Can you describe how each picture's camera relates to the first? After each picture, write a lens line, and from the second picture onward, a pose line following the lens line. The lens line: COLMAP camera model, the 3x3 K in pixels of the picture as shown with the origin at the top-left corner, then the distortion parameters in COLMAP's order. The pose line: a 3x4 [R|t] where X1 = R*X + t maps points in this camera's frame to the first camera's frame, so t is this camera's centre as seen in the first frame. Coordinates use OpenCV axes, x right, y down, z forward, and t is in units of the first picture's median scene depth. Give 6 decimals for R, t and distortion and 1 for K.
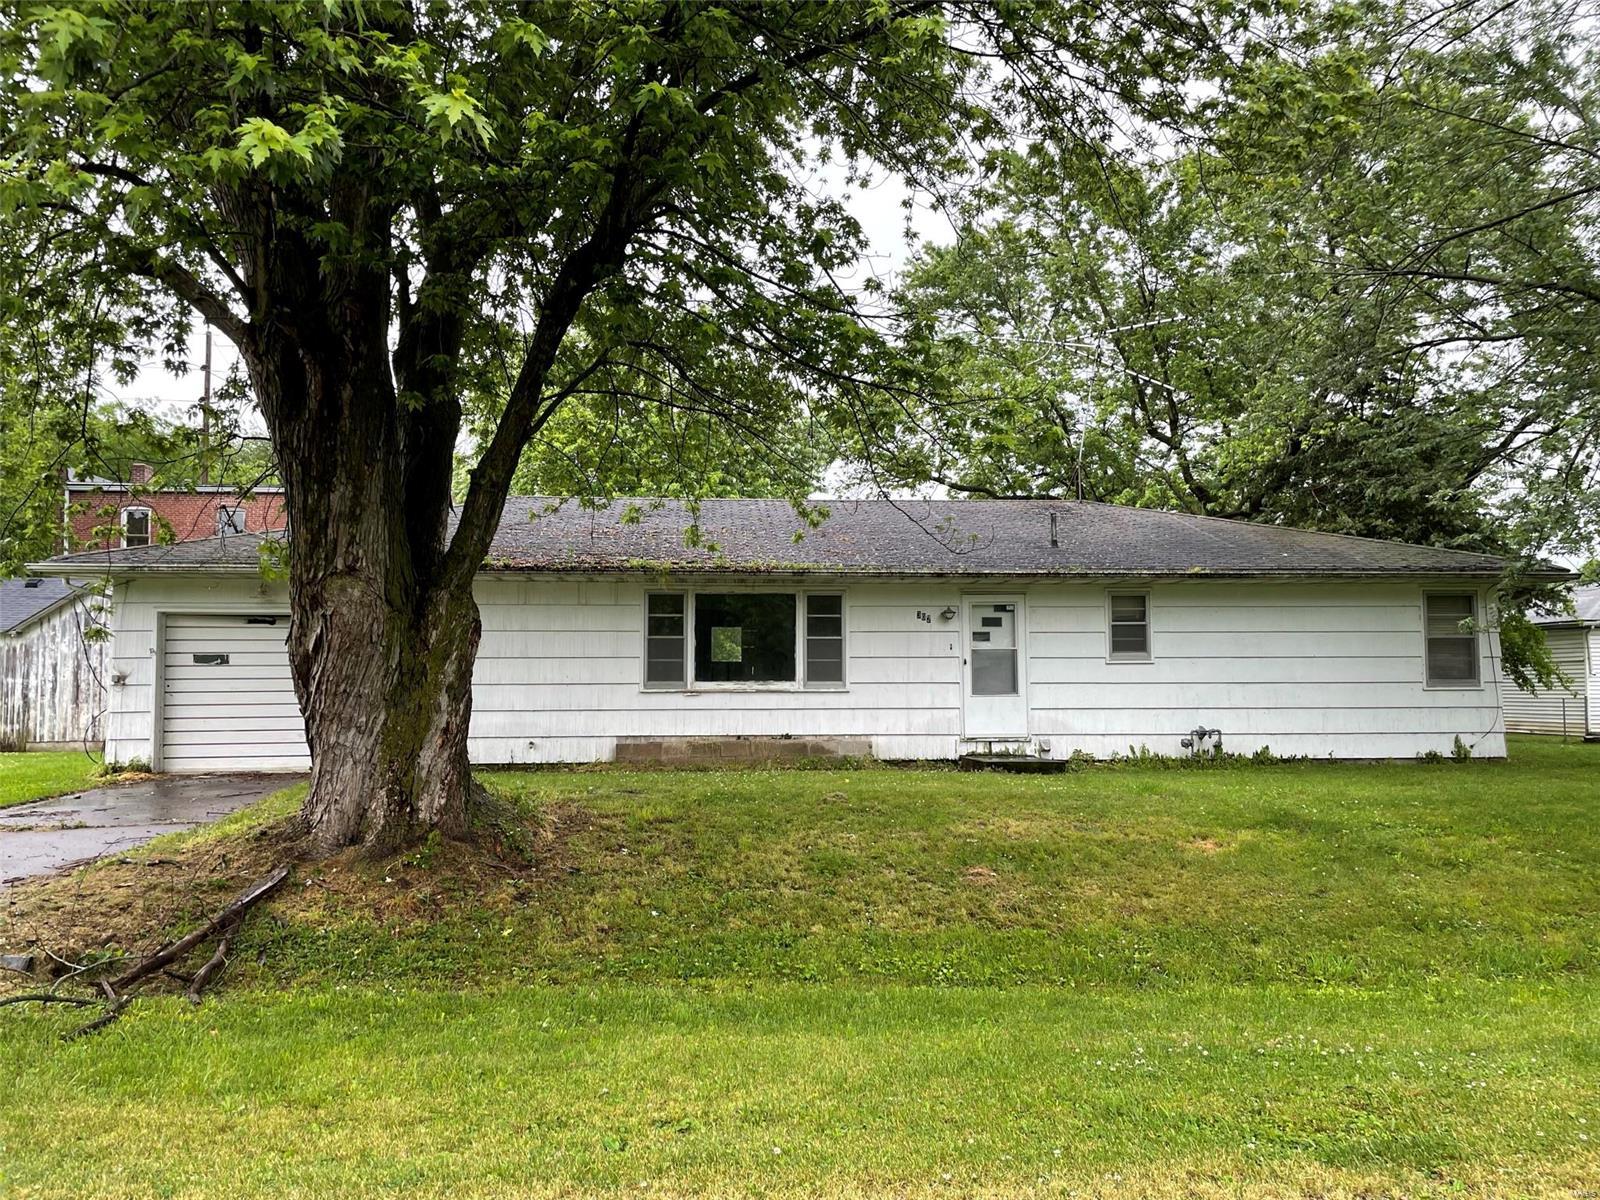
lens RADIAL K [[1199.6, 0, 786.7], [0, 1199.6, 595.0], [0, 0, 1]] dist [0.079174, -0.142910]
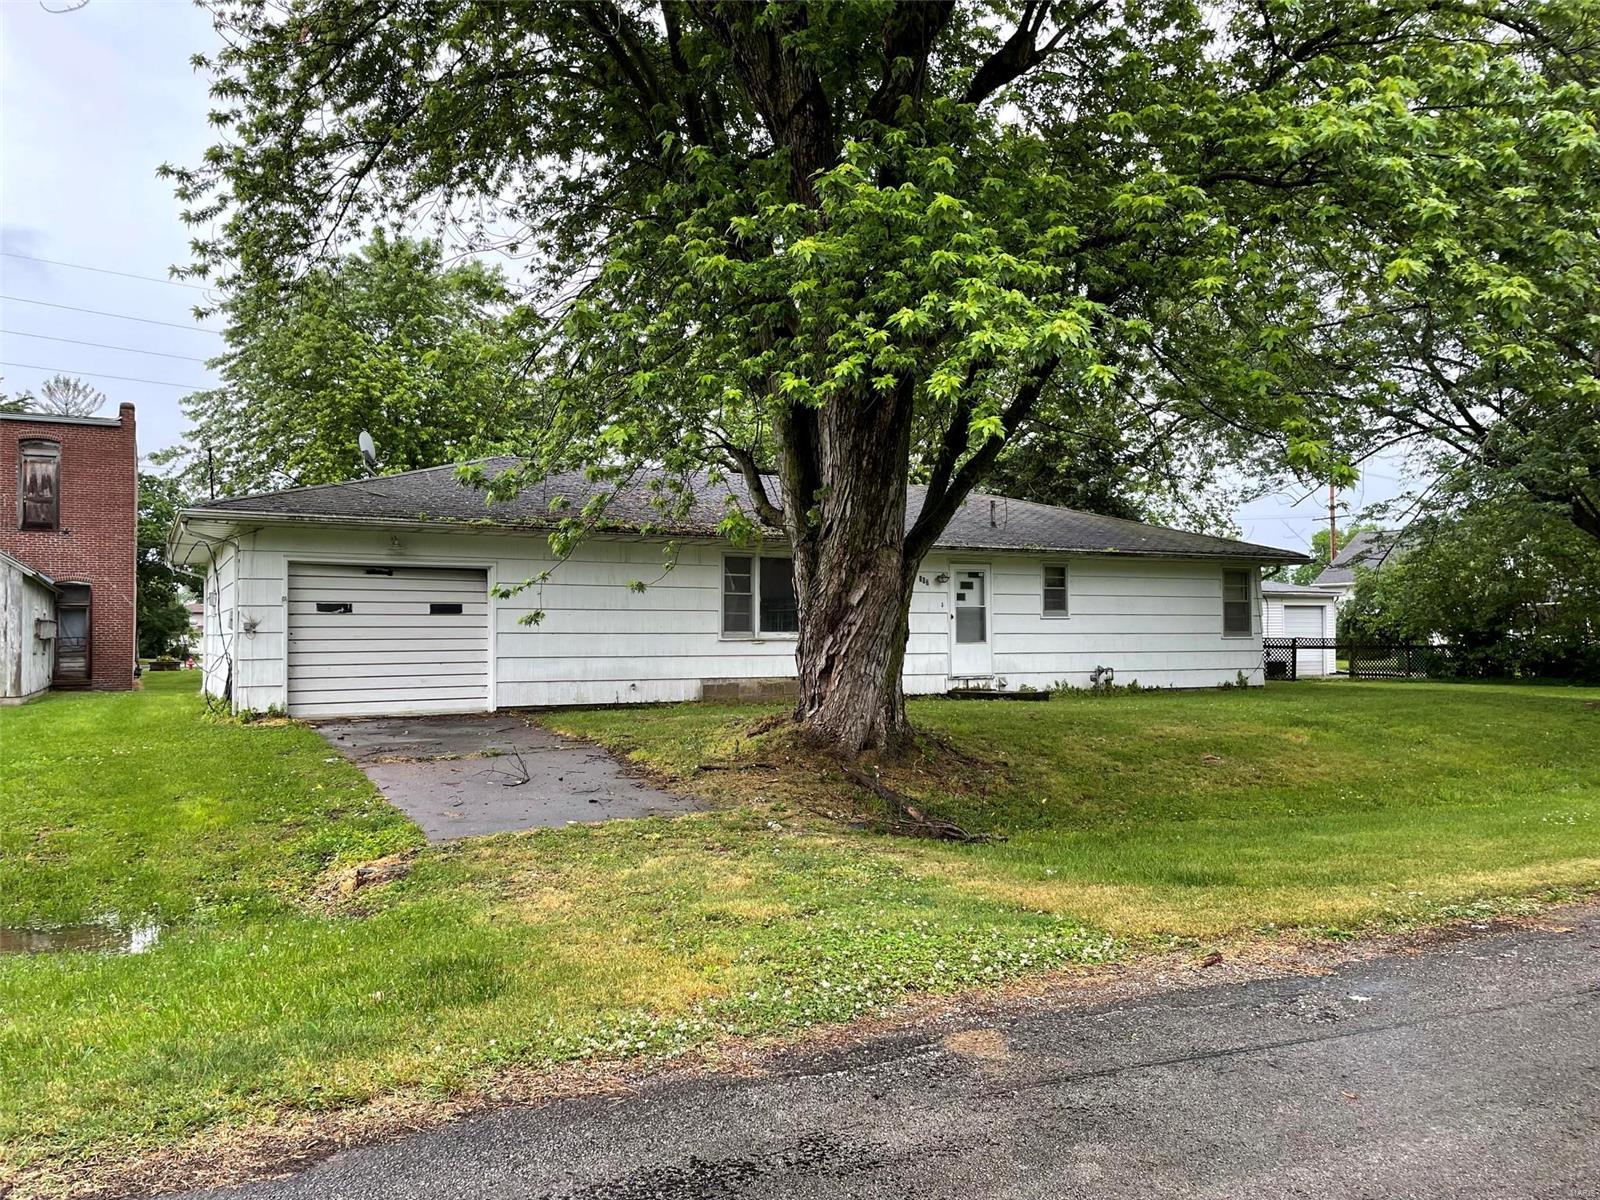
lens RADIAL K [[1210.5, 0, 800.0], [0, 1210.5, 600.0], [0, 0, 1]] dist [0.001751, 0.000127]
pose [[0.913572, 0.013409, 0.406455, -0.515349], [-0.029753, 0.998982, 0.033920, -0.000260], [-0.405586, -0.043082, 0.913041, -0.094967]]
